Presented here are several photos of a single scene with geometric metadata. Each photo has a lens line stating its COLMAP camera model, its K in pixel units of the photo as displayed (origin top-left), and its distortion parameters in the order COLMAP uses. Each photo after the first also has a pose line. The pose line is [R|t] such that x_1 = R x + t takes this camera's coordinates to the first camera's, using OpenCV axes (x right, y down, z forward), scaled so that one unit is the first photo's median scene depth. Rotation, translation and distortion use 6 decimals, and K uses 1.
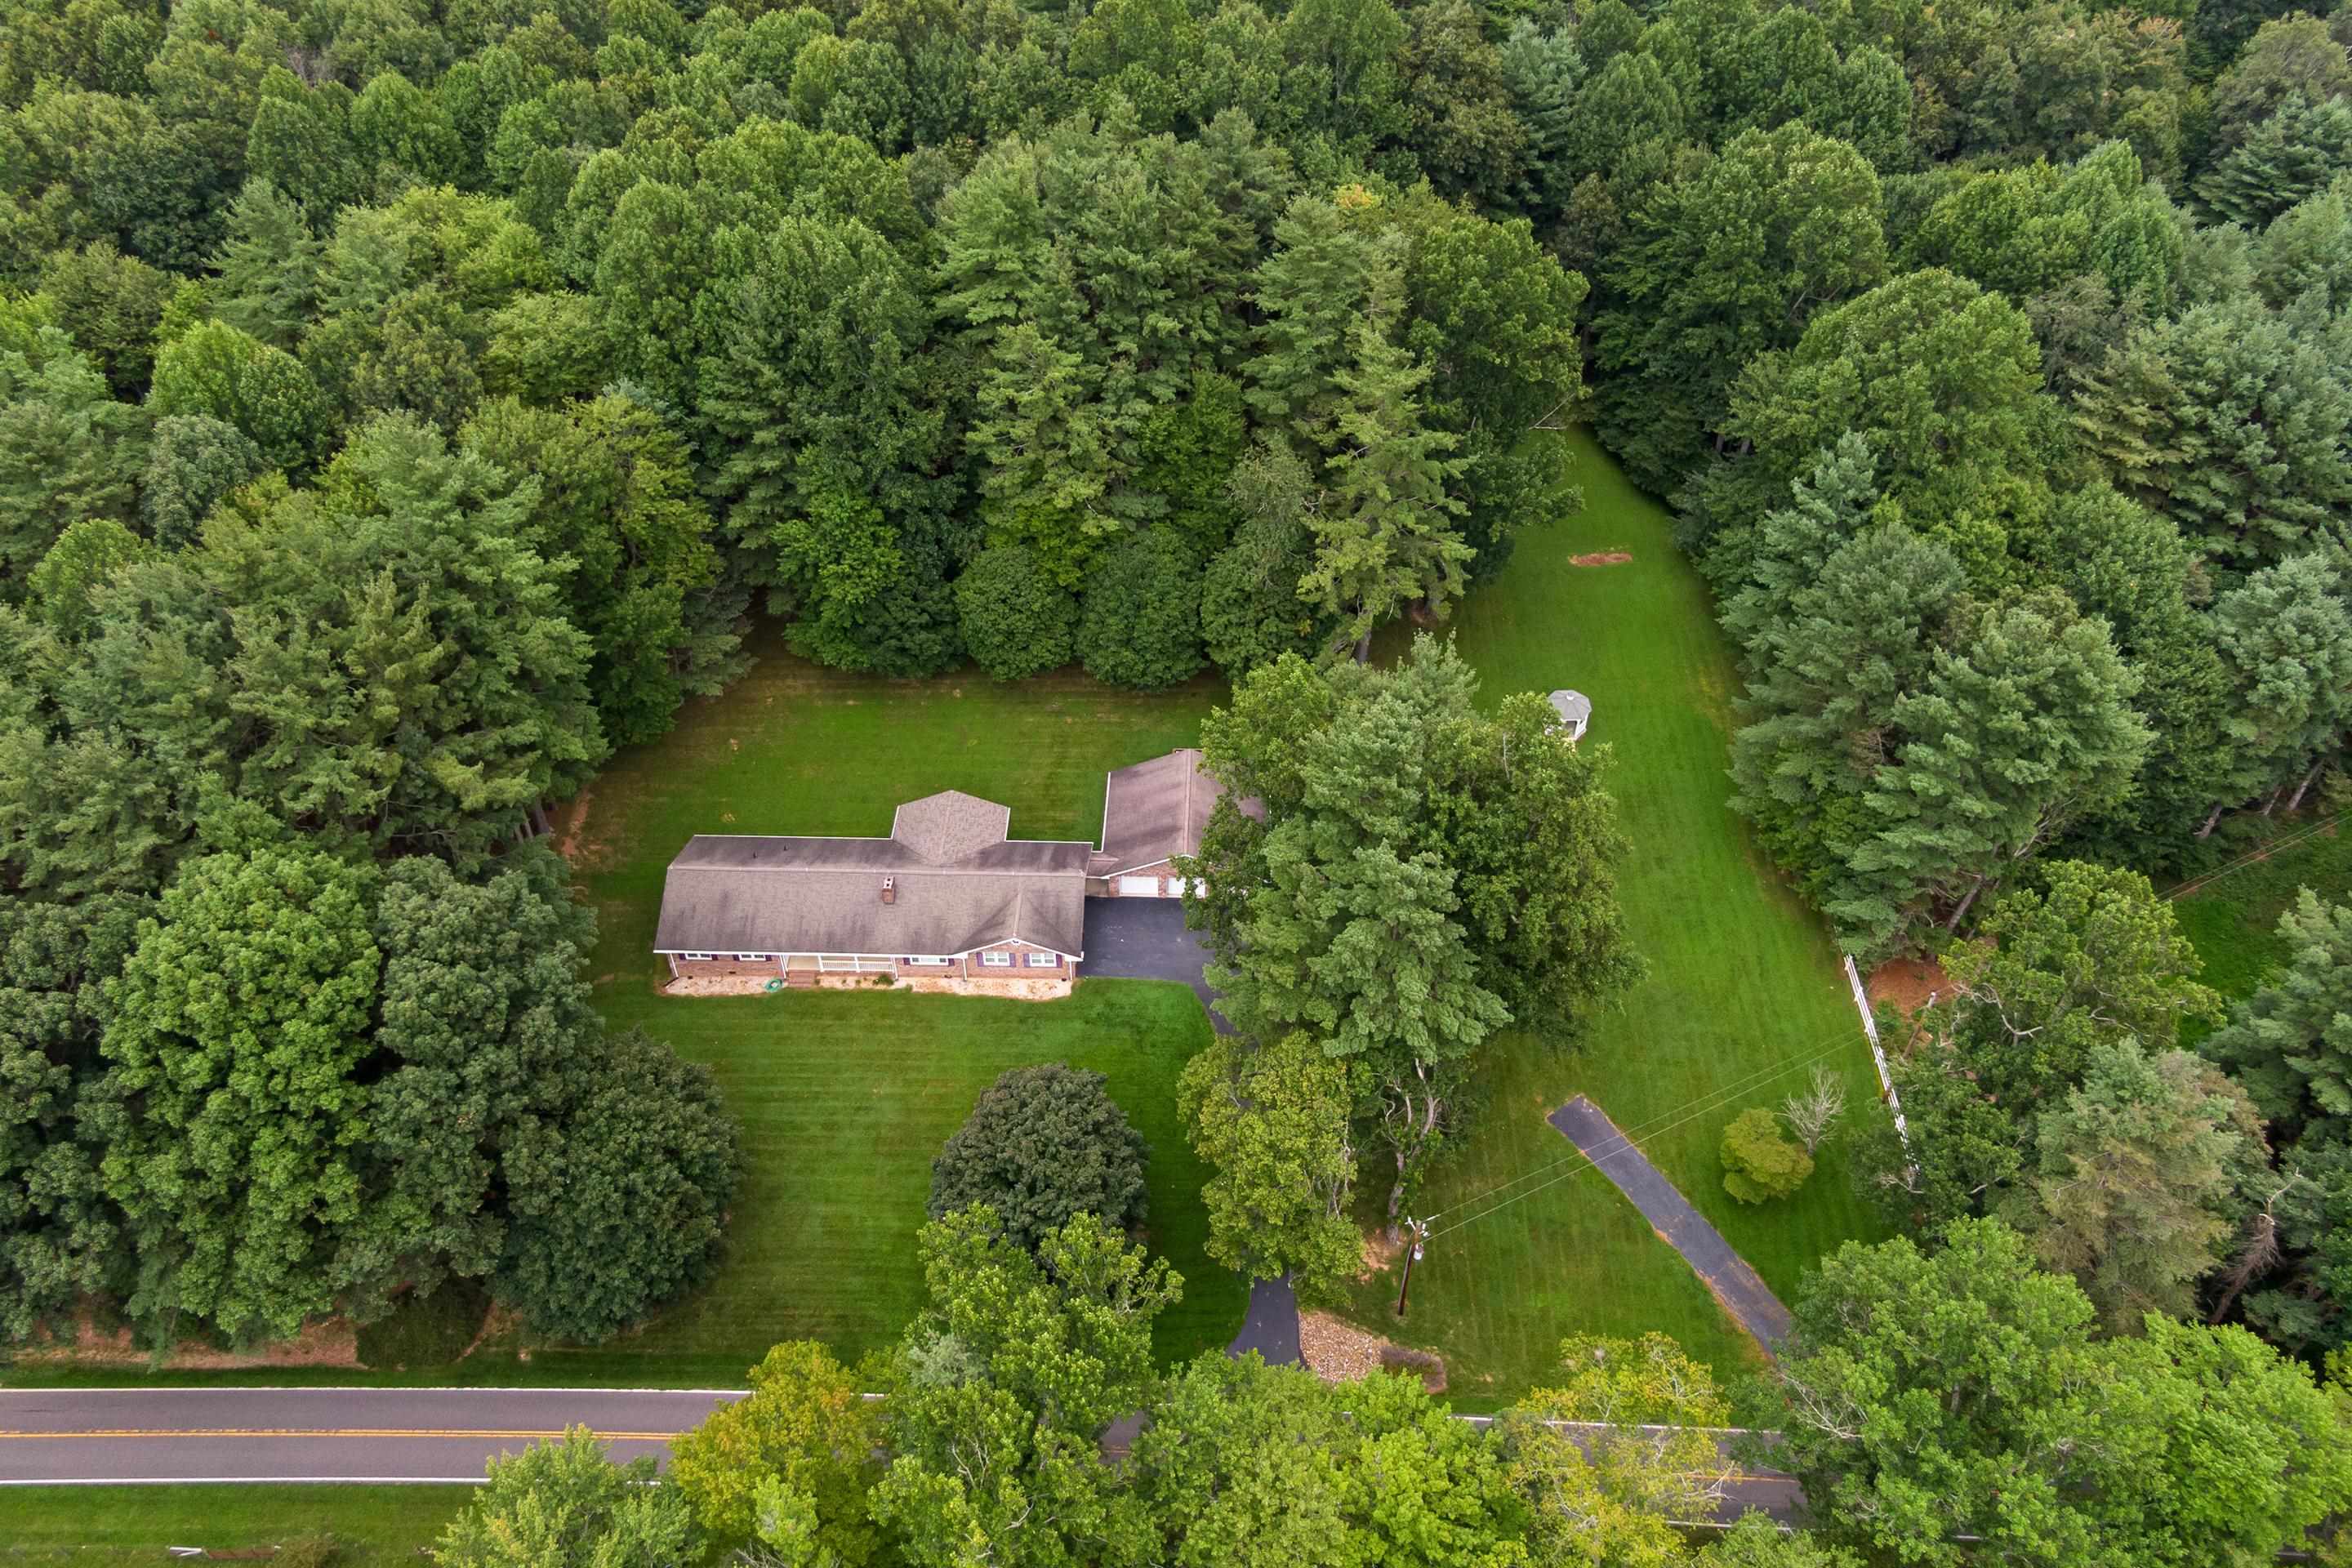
lens RADIAL K [[1676.1, 0, 1177.9], [0, 1676.1, 798.5], [0, 0, 1]] dist [0.051441, -0.084799]
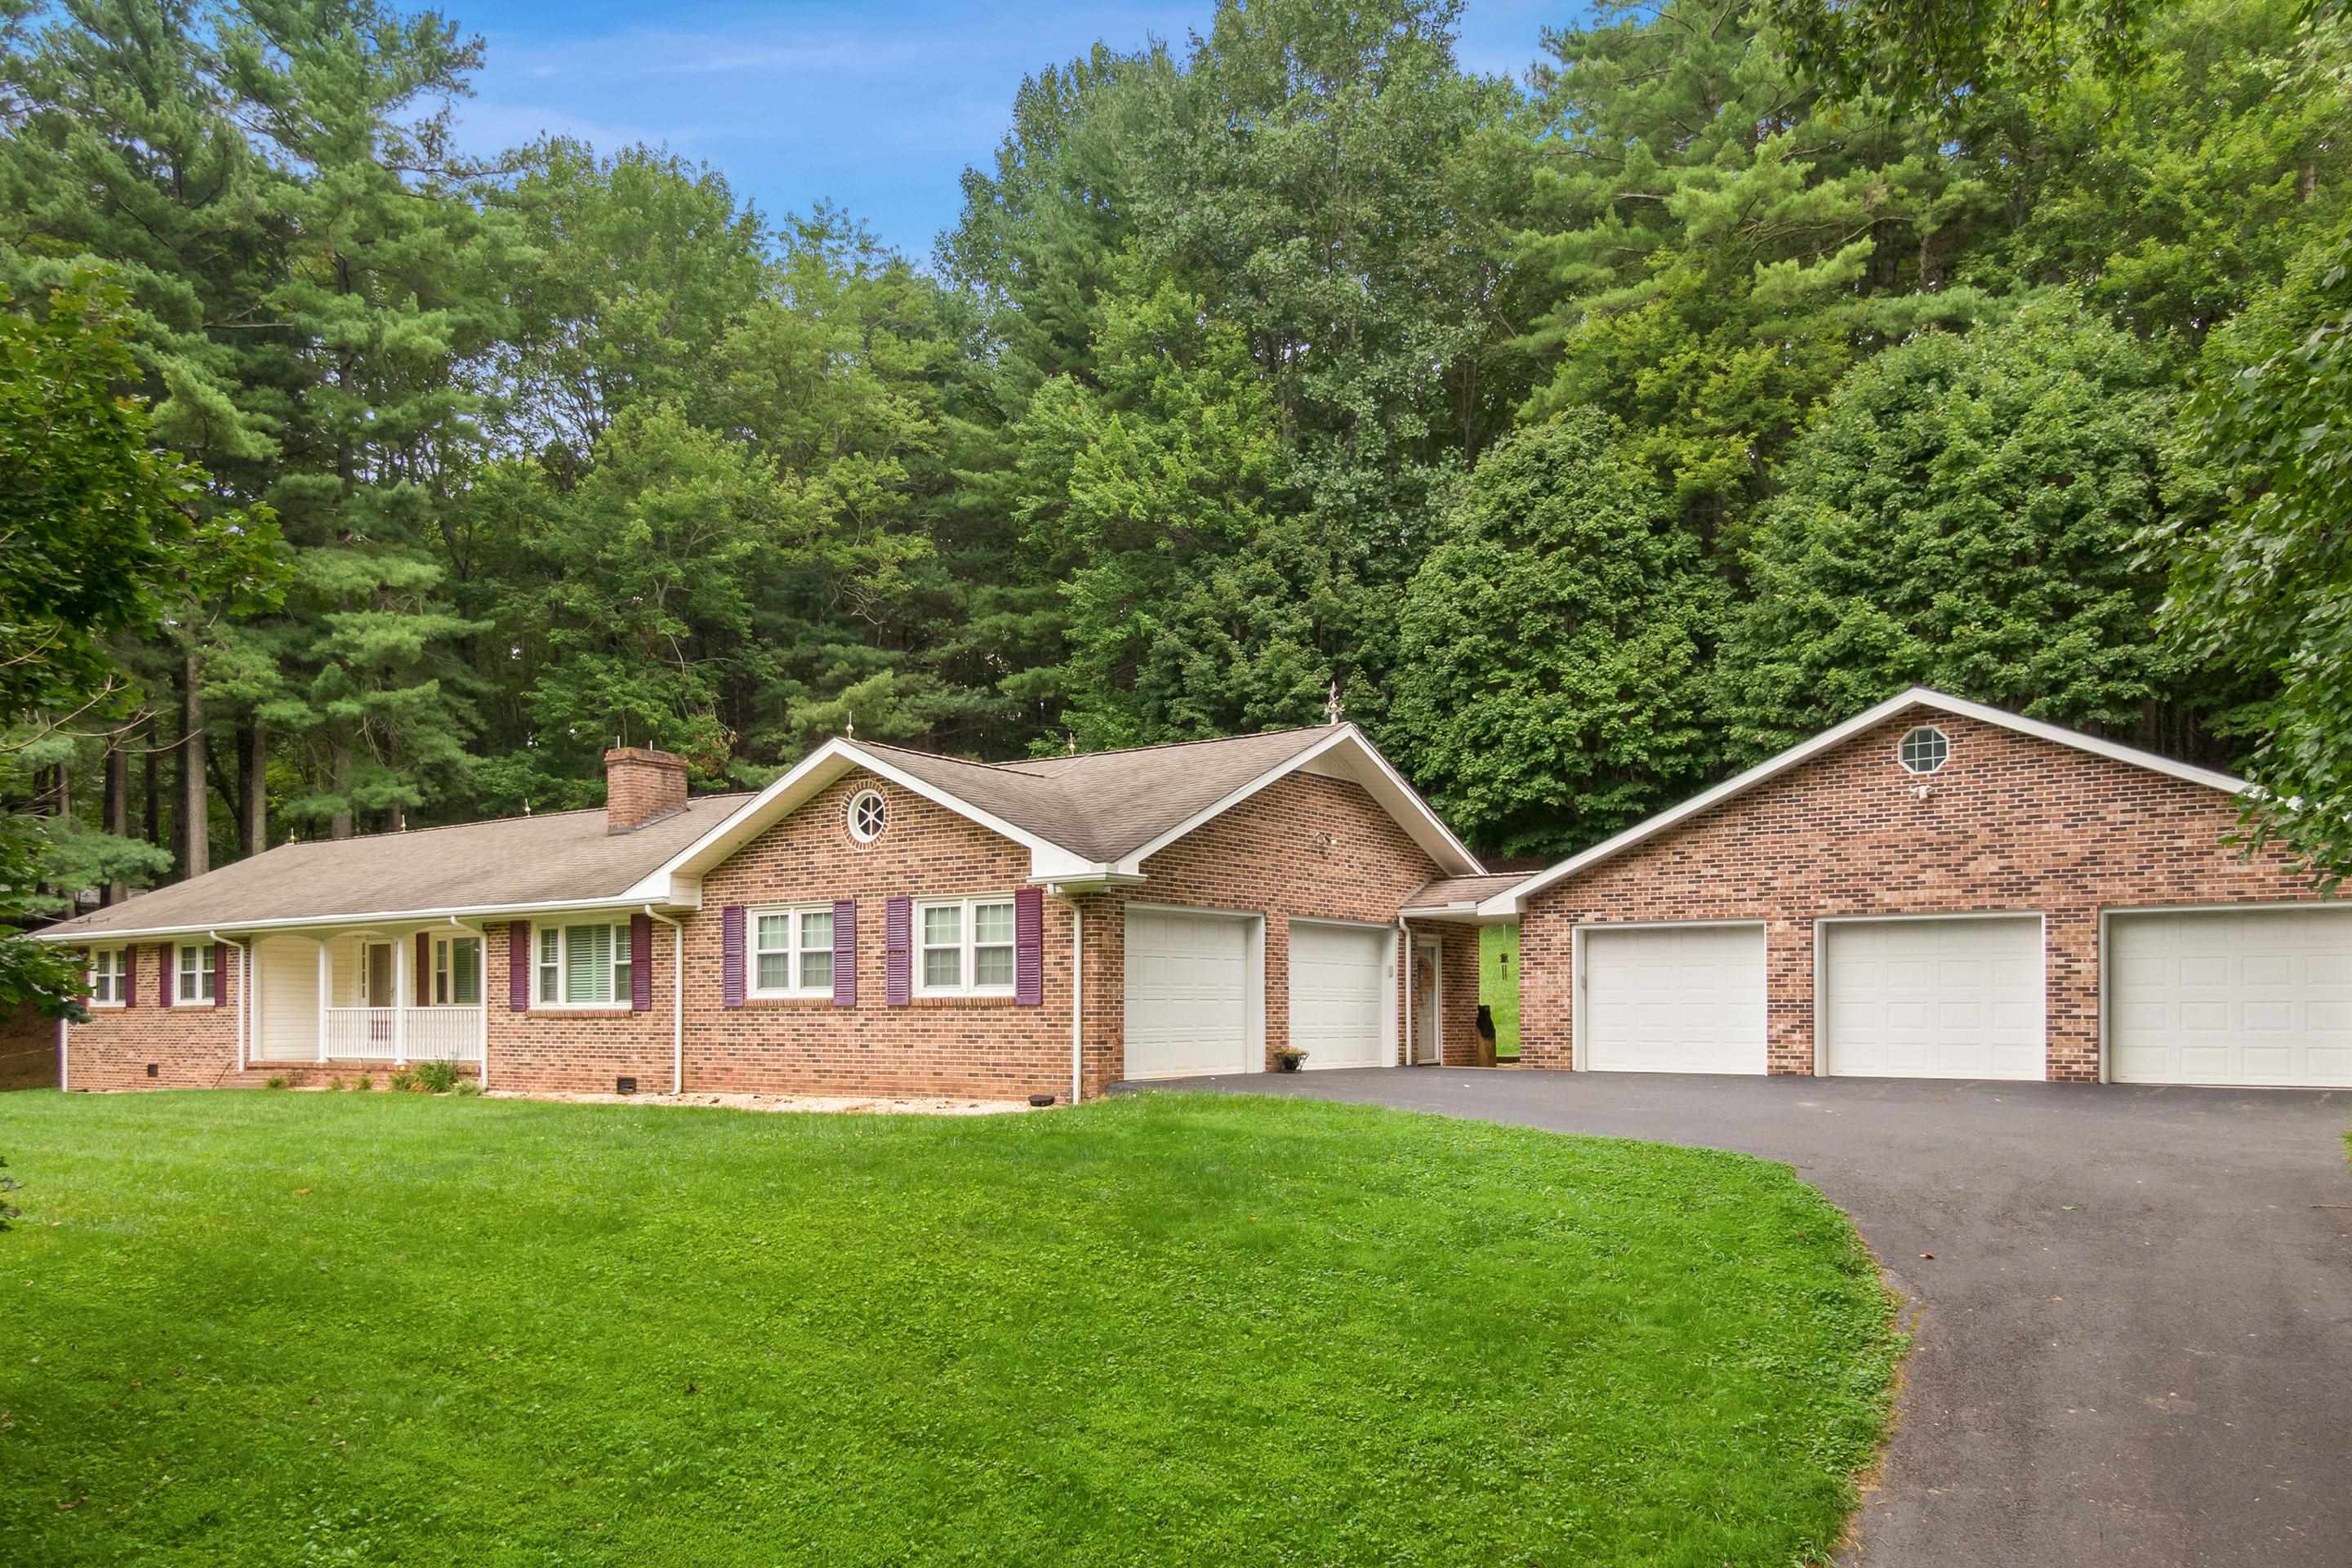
lens RADIAL K [[1739.2, 0, 1177.8], [0, 1739.2, 1012.9], [0, 0, 1]] dist [0.049361, -0.098232]
pose [[0.828331, 0.000112, -0.560239, 0.044256], [-0.381586, 0.732292, -0.564039, 0.195959], [0.410196, 0.680991, 0.606623, 0.881942]]
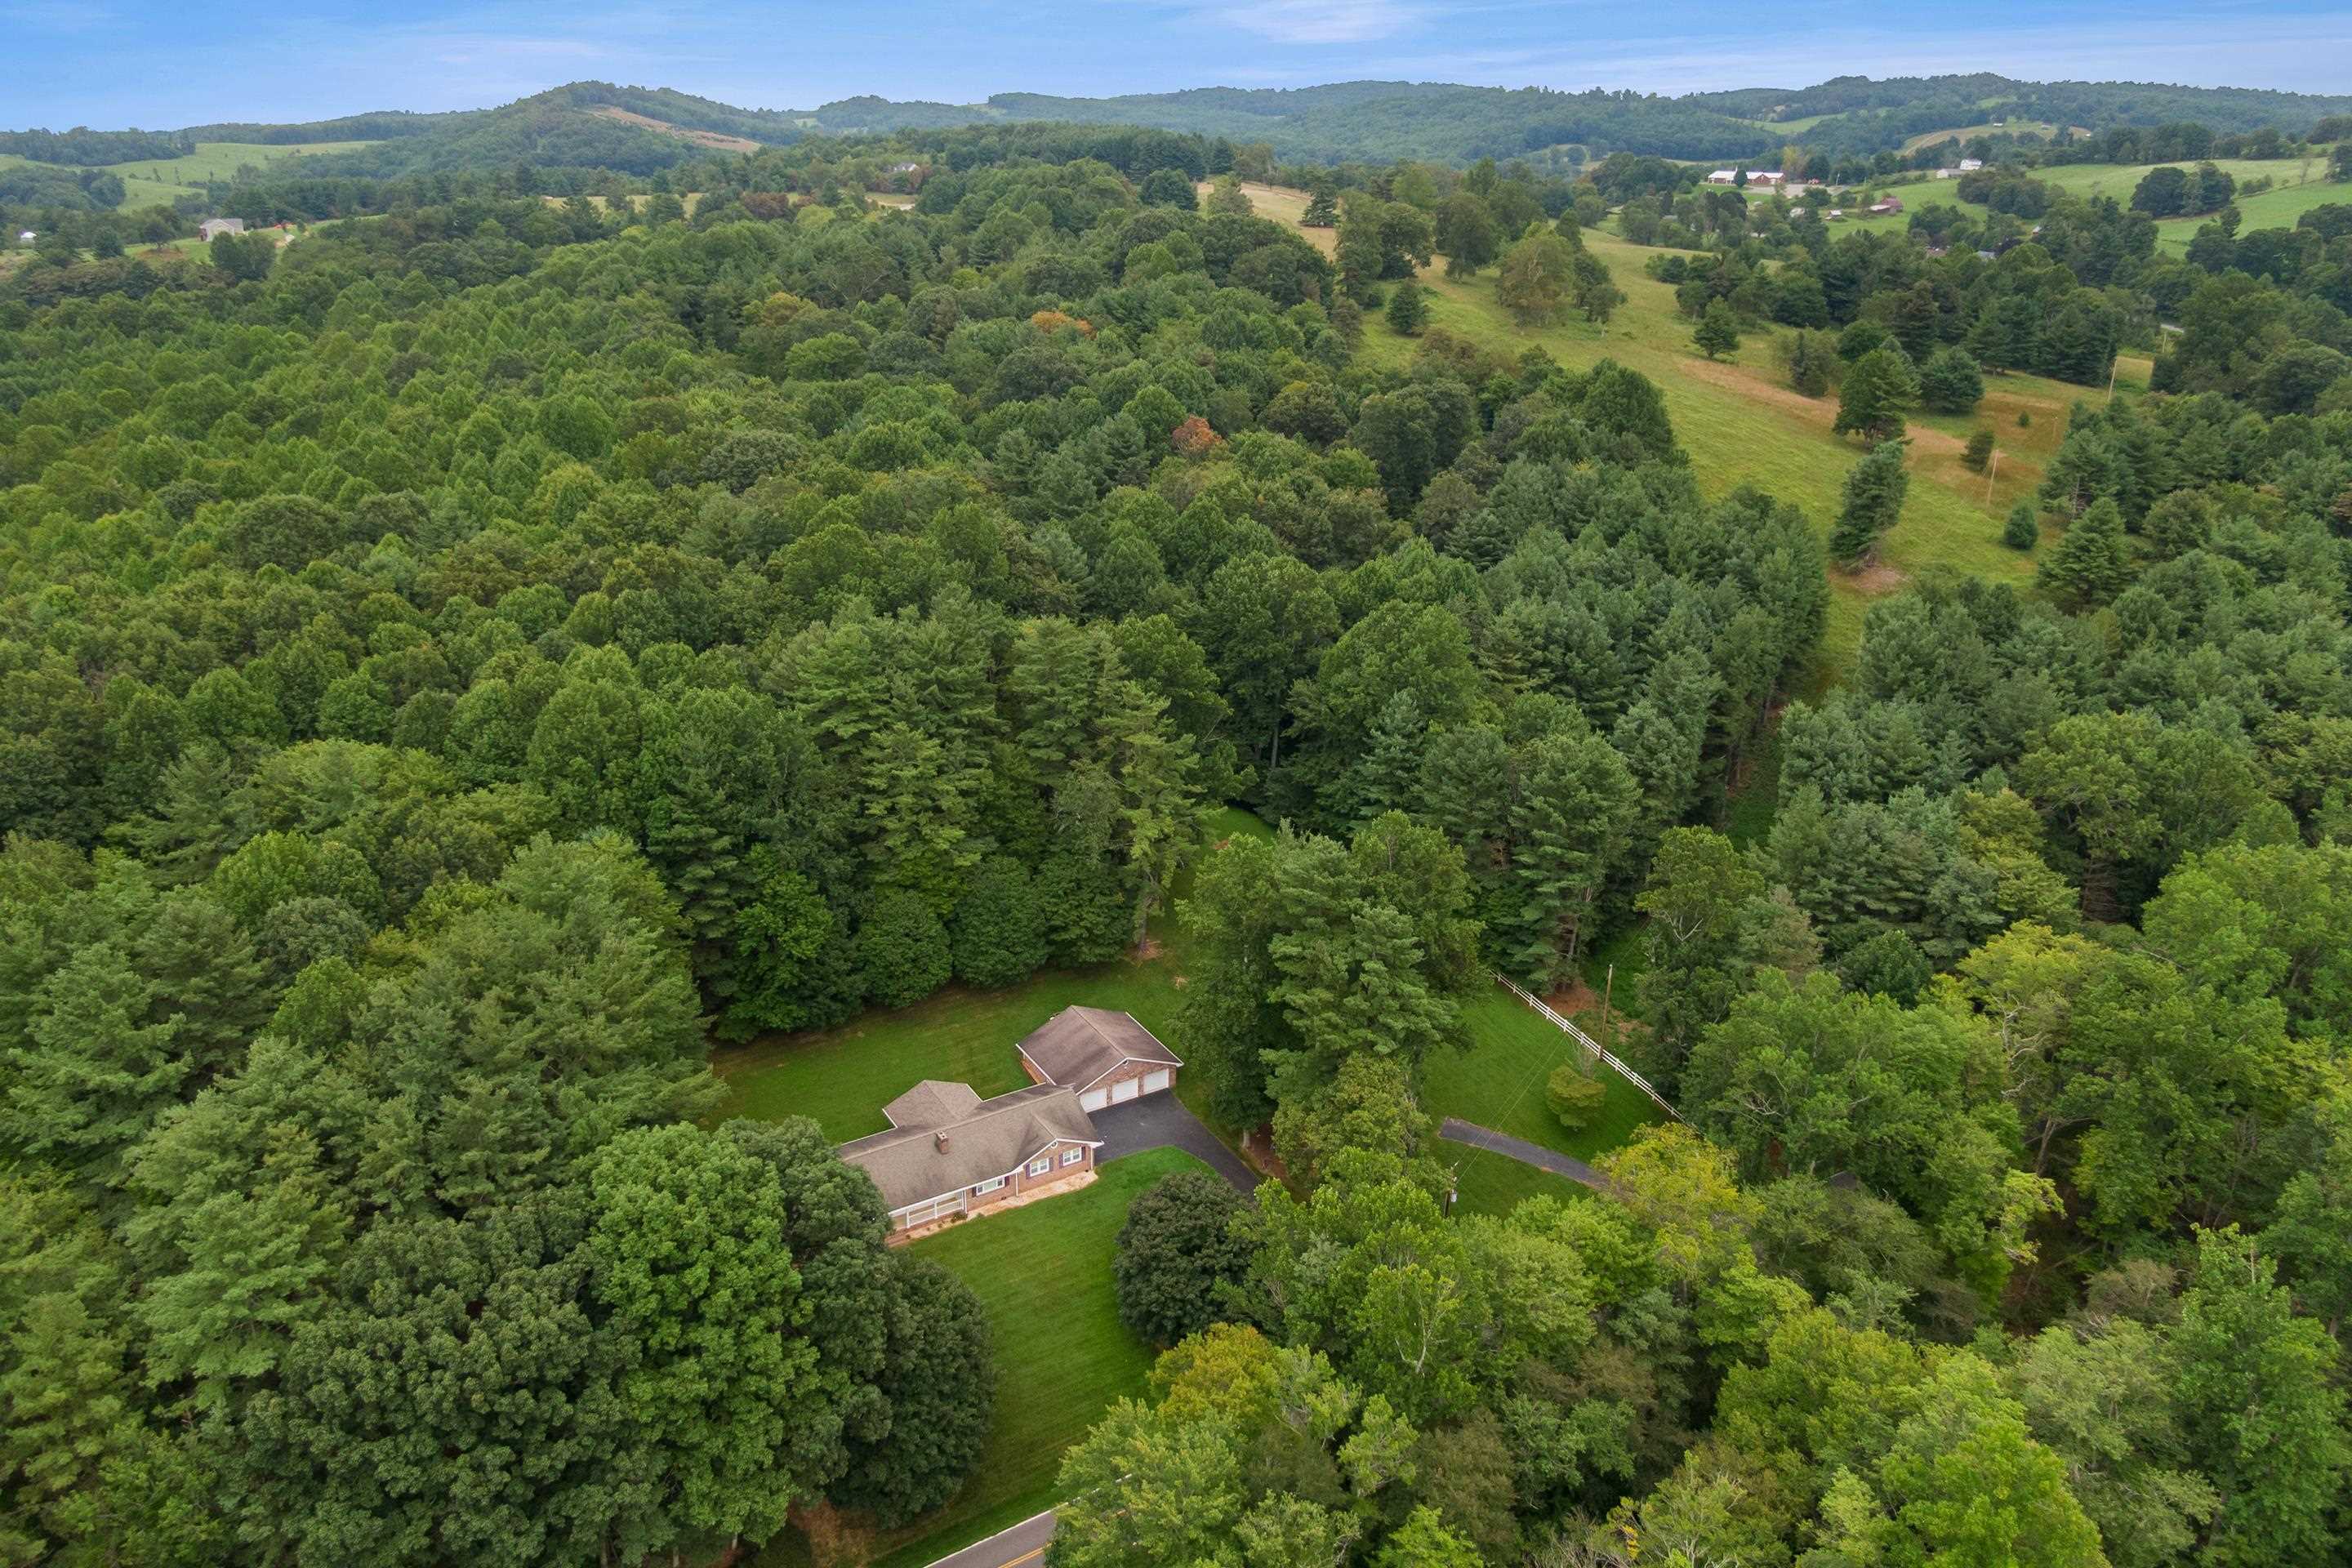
lens RADIAL K [[1676.7, 0, 1174.4], [0, 1676.7, 736.0], [0, 0, 1]] dist [0.055265, -0.089016]
pose [[0.844722, -0.177876, 0.504782, -0.594654], [0.357942, 0.888948, -0.285744, 0.201929], [-0.397898, 0.422057, 0.814583, -0.209963]]
